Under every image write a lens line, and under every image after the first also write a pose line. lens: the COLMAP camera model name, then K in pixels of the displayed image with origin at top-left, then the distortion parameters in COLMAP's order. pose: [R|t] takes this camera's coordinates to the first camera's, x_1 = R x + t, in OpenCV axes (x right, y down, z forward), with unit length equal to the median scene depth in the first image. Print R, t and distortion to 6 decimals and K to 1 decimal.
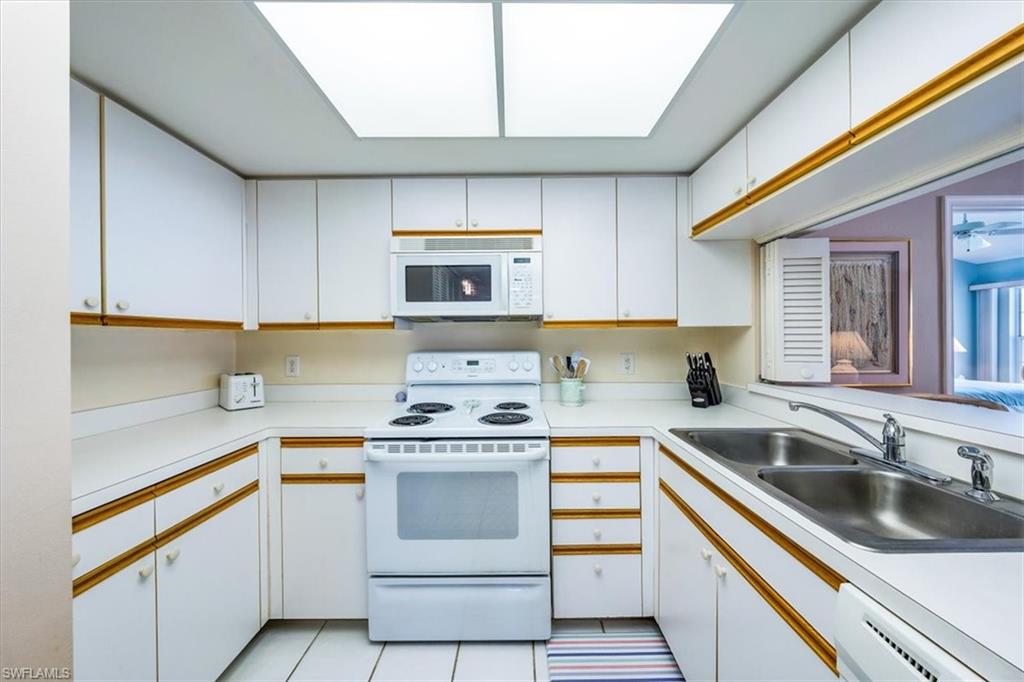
lens RADIAL K [[357.6, 0, 515.6], [0, 357.6, 339.8], [0, 0, 1]] dist [-0.000231, 0.000330]
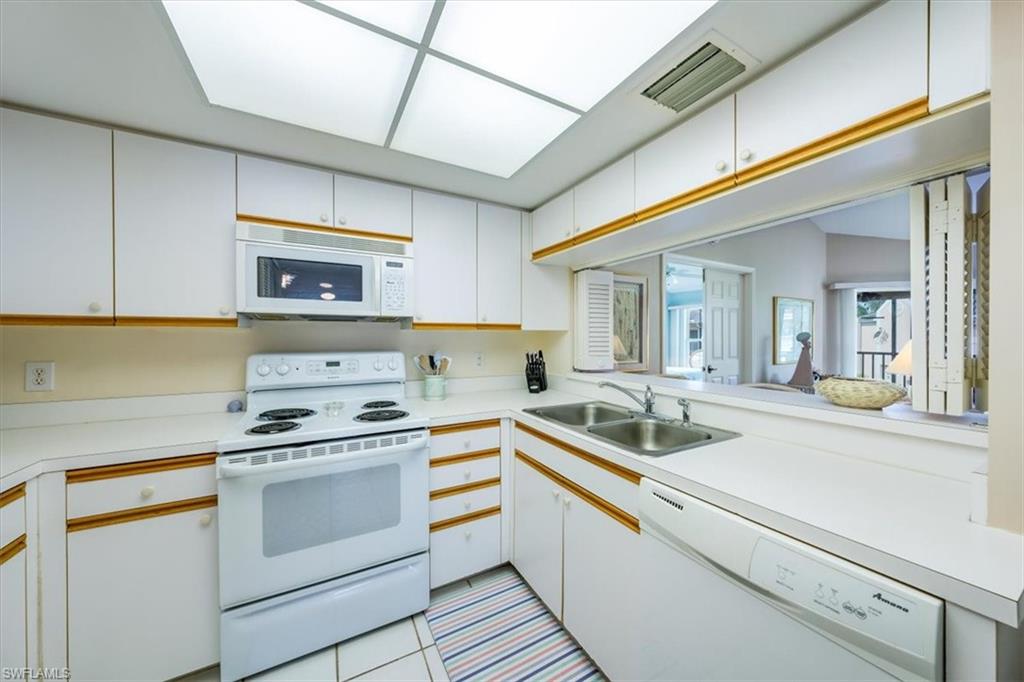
lens RADIAL K [[357.6, 0, 511.2], [0, 357.6, 342.1], [0, 0, 1]] dist [-0.000231, 0.000330]
pose [[0.874940, 0.000552, 0.484231, -0.202599], [-0.002685, 0.999990, 0.003712, 0.001293], [-0.484224, -0.004548, 0.874932, -0.092661]]
